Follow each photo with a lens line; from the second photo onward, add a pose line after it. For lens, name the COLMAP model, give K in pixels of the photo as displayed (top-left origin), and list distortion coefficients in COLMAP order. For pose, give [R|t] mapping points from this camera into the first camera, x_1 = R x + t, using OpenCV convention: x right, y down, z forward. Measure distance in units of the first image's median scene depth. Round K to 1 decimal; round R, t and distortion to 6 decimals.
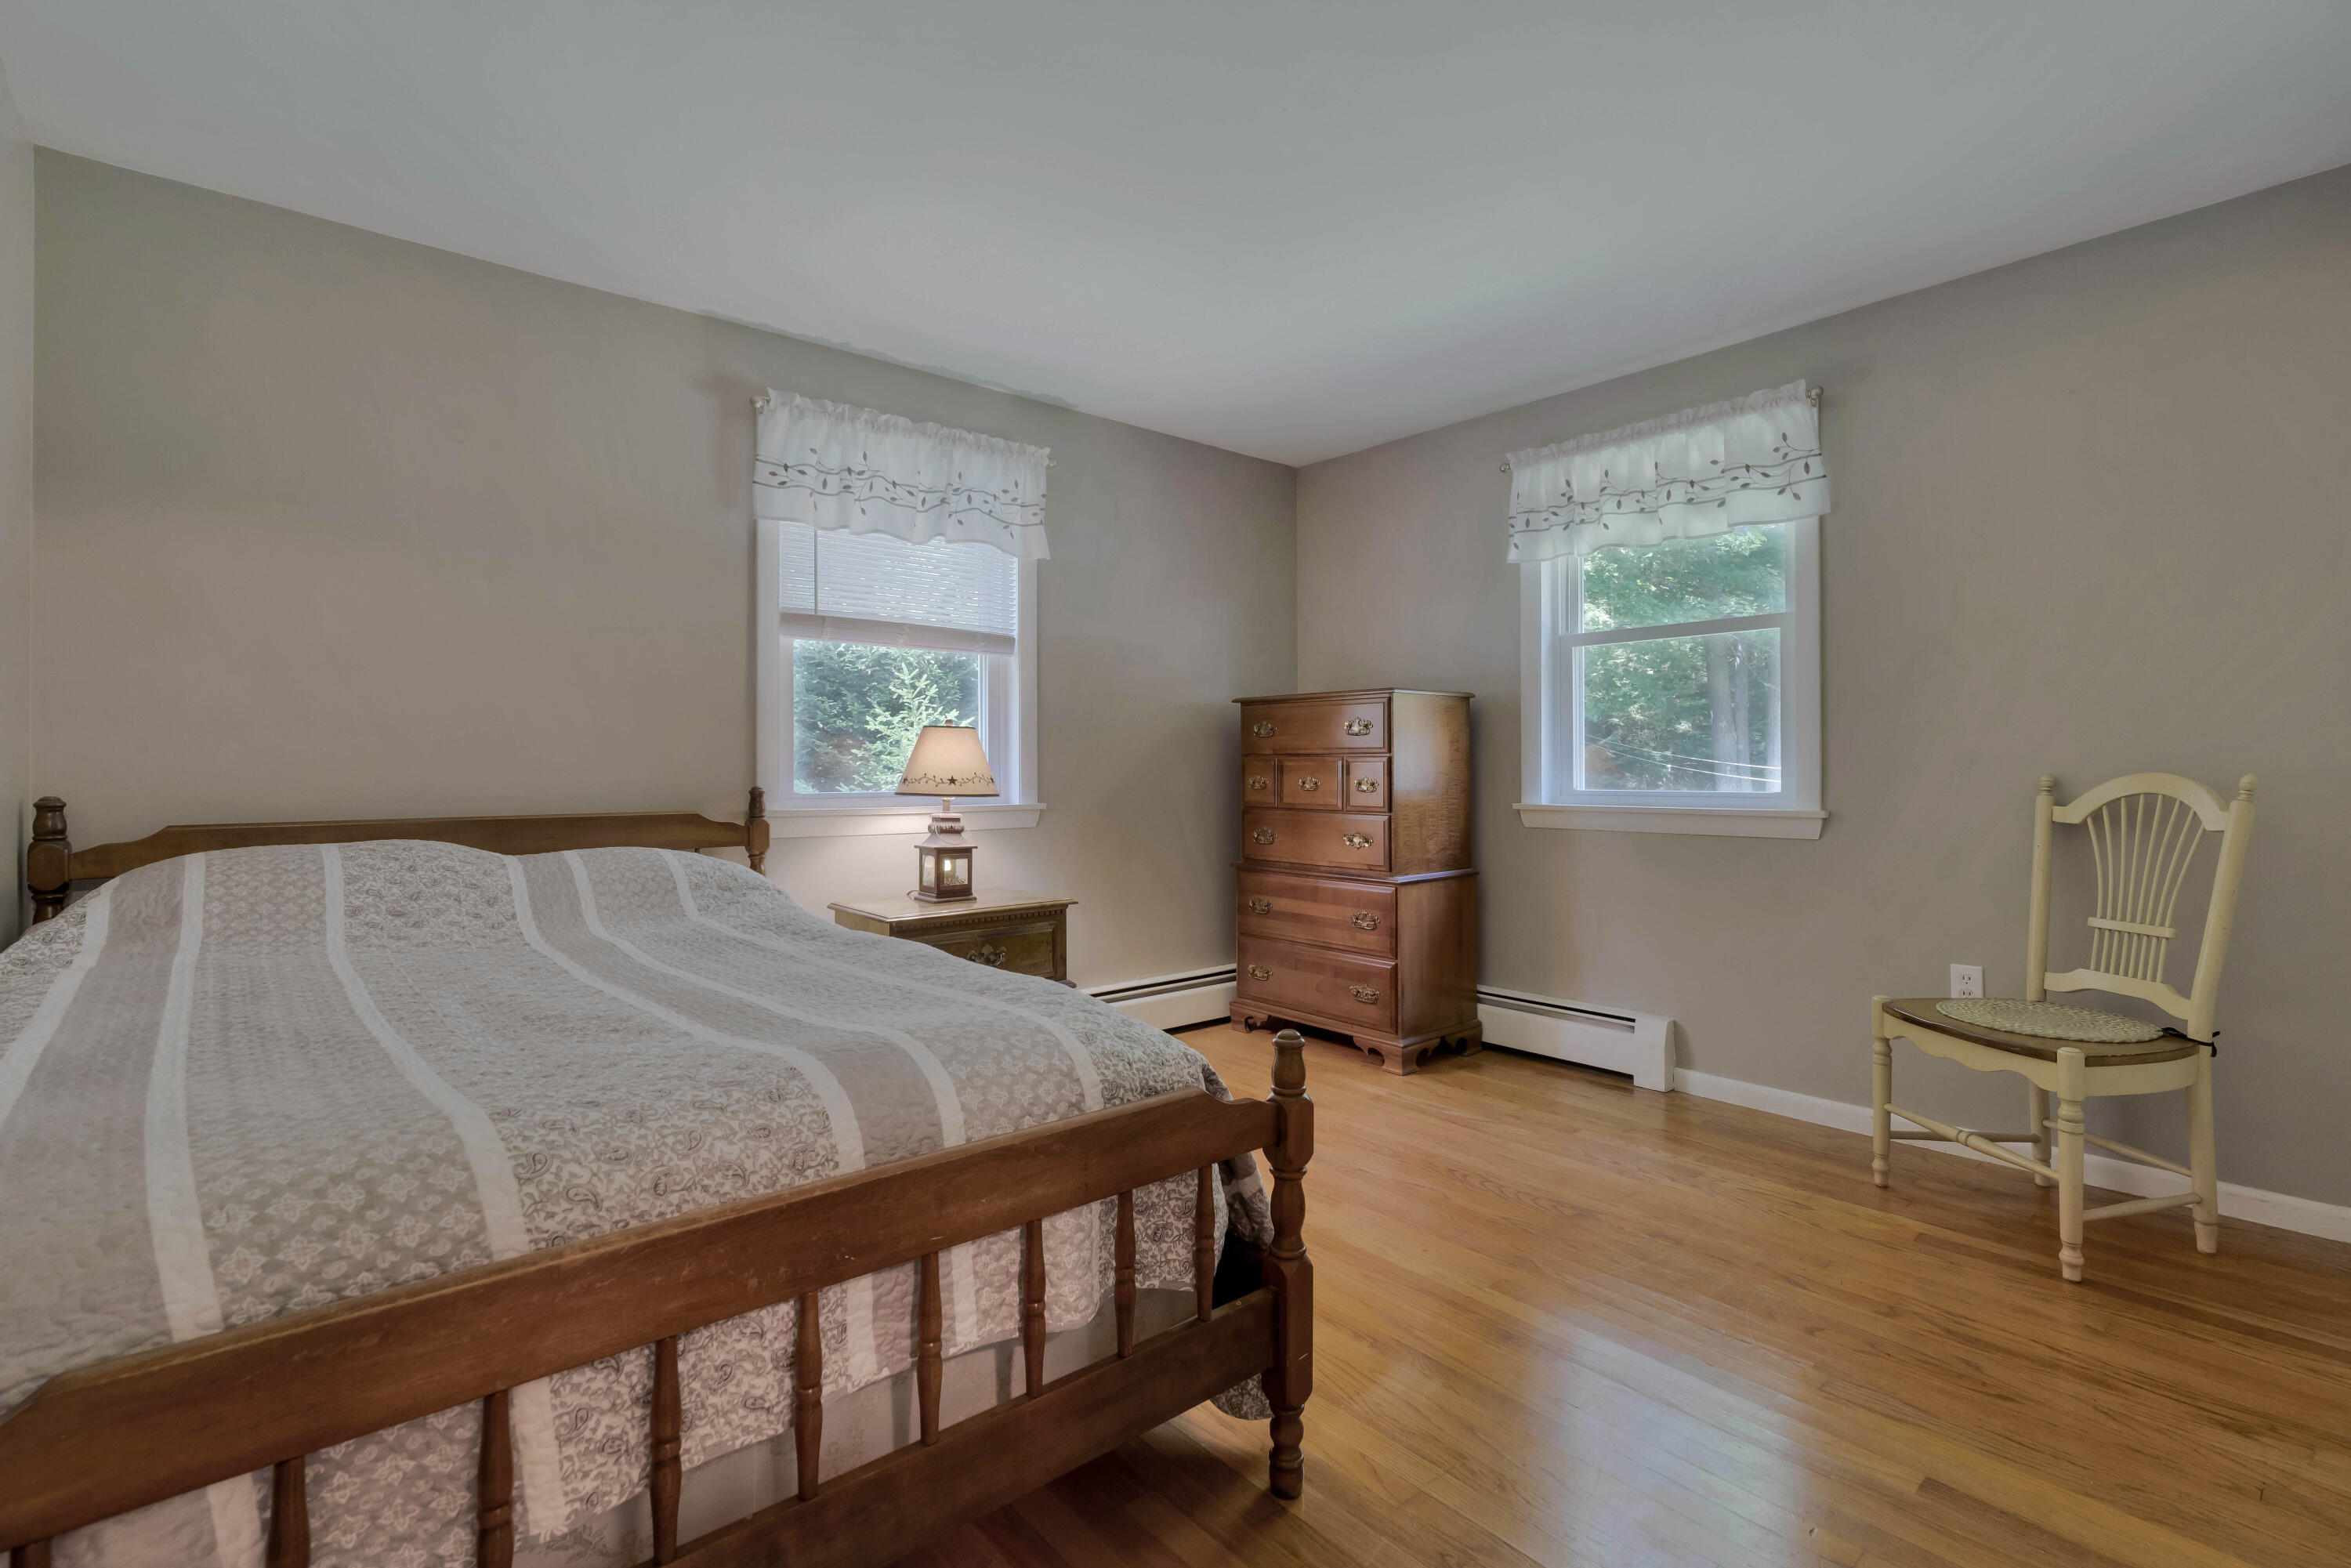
lens RADIAL K [[1056.2, 0, 1182.8], [0, 1056.2, 775.6], [0, 0, 1]] dist [-0.002379, -0.000586]
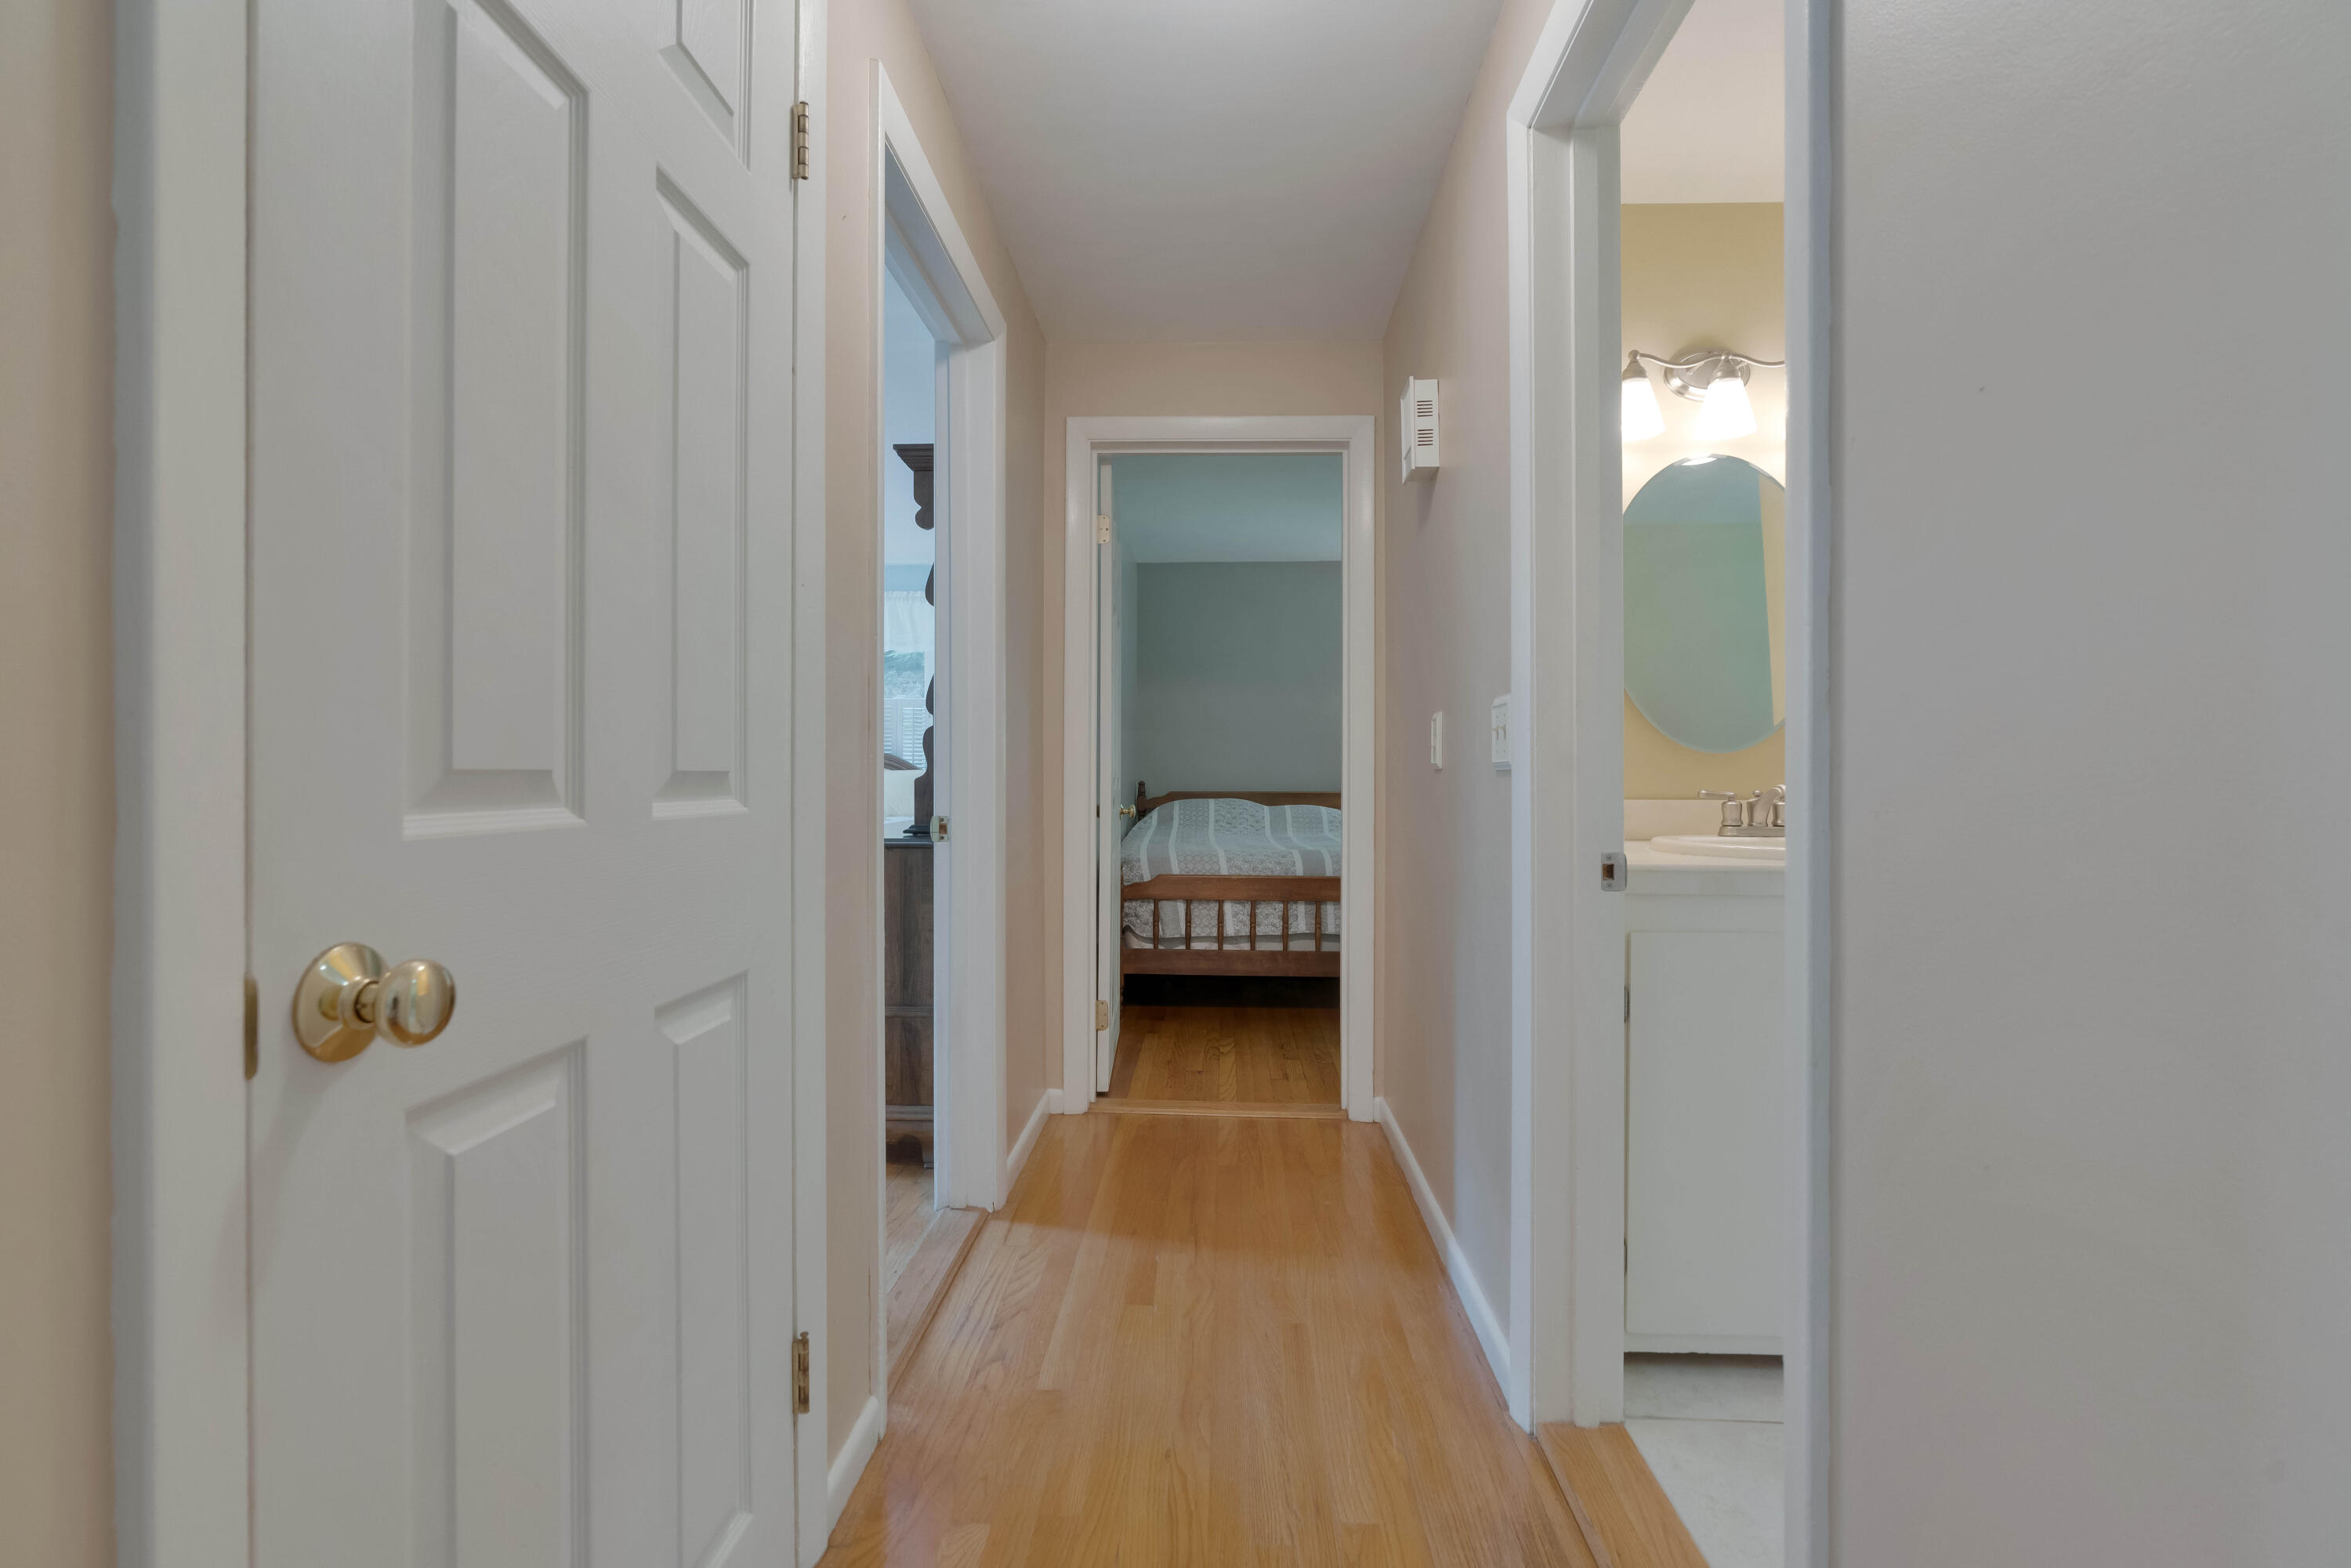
lens RADIAL K [[1056.2, 0, 1182.8], [0, 1056.2, 775.6], [0, 0, 1]] dist [-0.002379, -0.000586]
pose [[0.732649, 0.005597, -0.680583, 1.162659], [-0.007341, 0.999973, 0.000321, 0.003087], [0.680567, 0.004761, 0.732671, -1.236061]]
